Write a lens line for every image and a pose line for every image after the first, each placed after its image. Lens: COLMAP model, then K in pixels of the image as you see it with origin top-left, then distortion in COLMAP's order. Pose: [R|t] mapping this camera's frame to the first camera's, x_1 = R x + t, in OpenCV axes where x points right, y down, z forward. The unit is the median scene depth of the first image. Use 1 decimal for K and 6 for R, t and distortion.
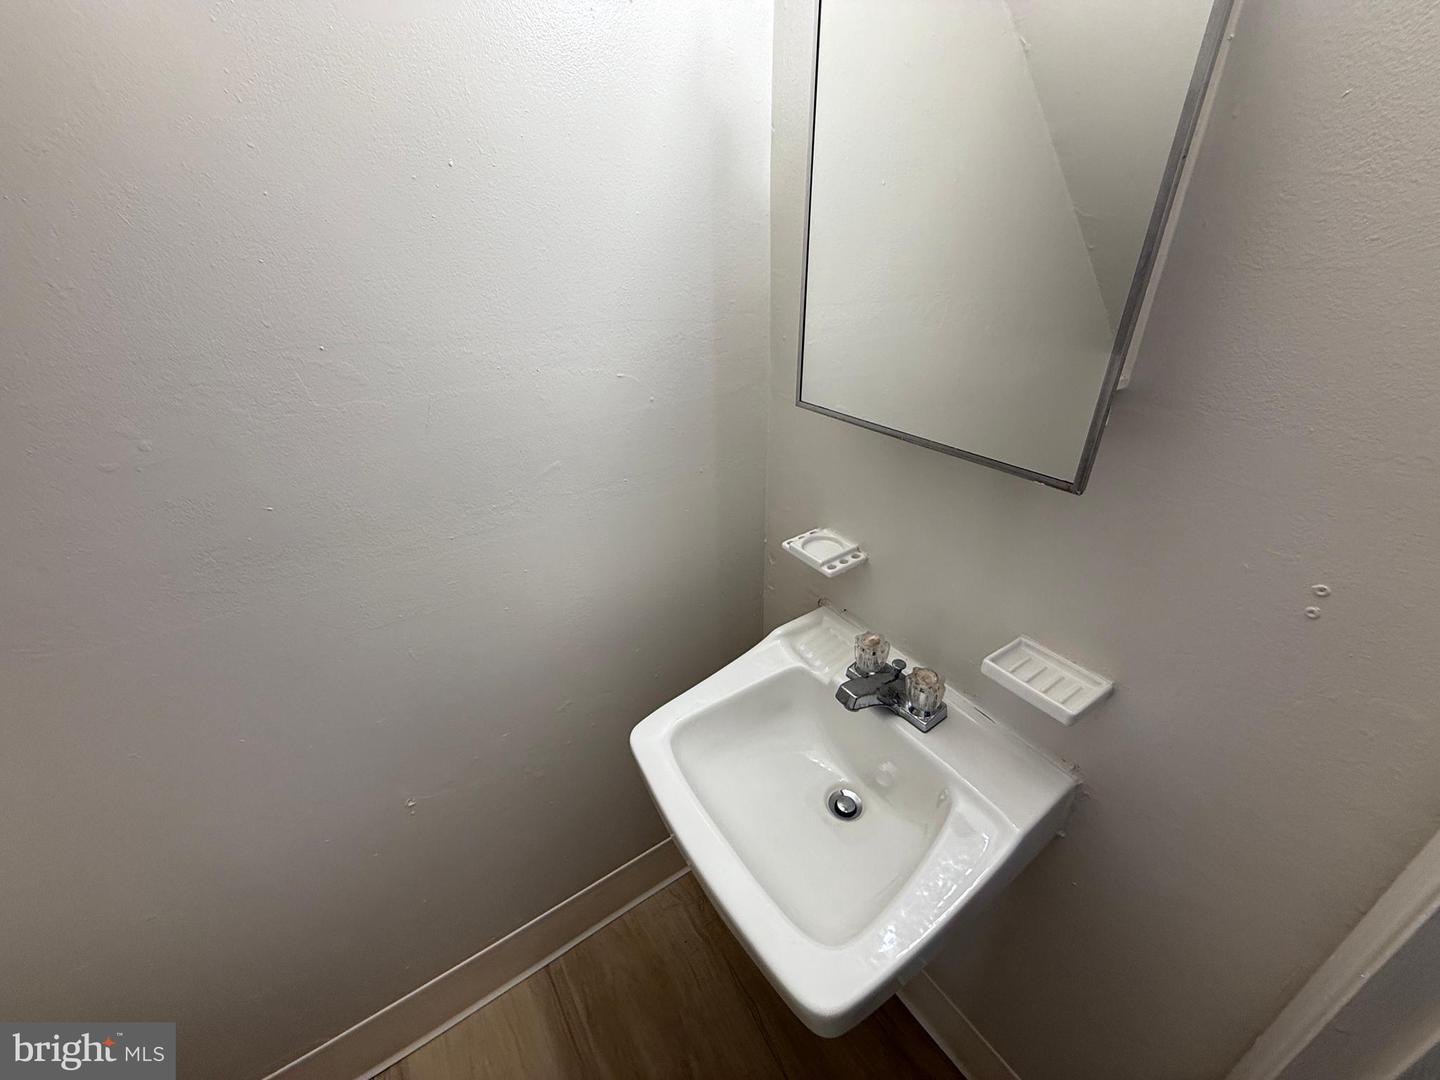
lens RADIAL K [[578.8, 0, 715.6], [0, 578.8, 541.5], [0, 0, 1]] dist [0.000237, 0.000605]
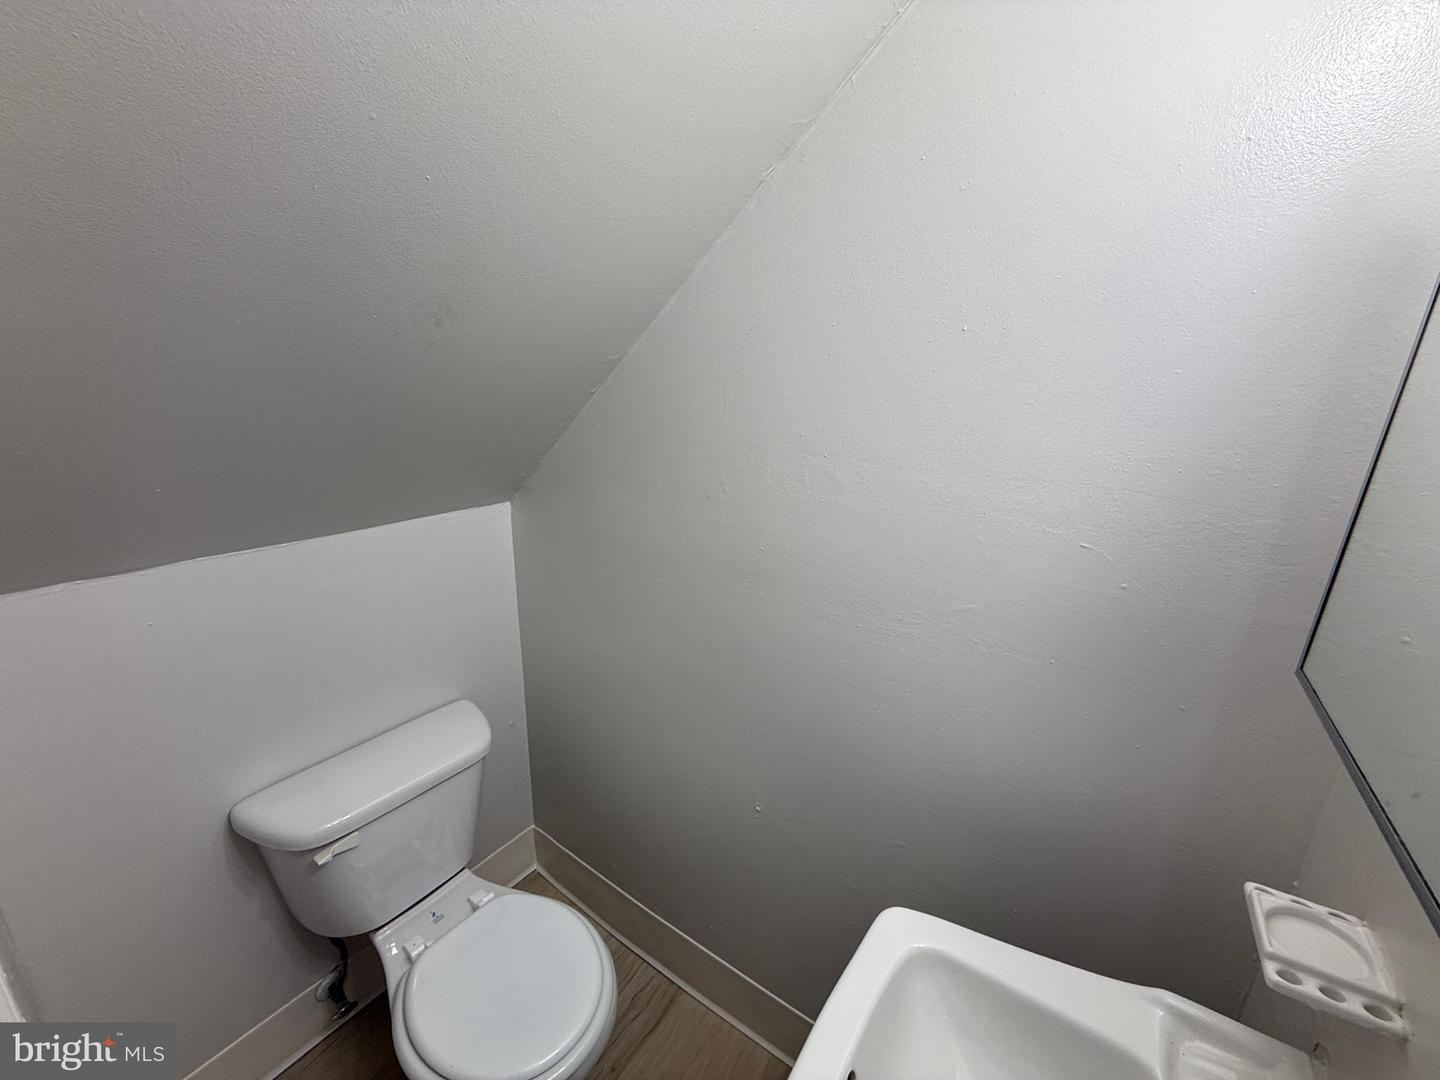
lens RADIAL K [[578.8, 0, 715.6], [0, 578.8, 541.5], [0, 0, 1]] dist [0.000237, 0.000605]
pose [[0.382223, 0.295923, -0.875406, 0.341783], [-0.459211, 0.882910, 0.097957, -0.119327], [0.801892, 0.364555, 0.473360, 0.156235]]
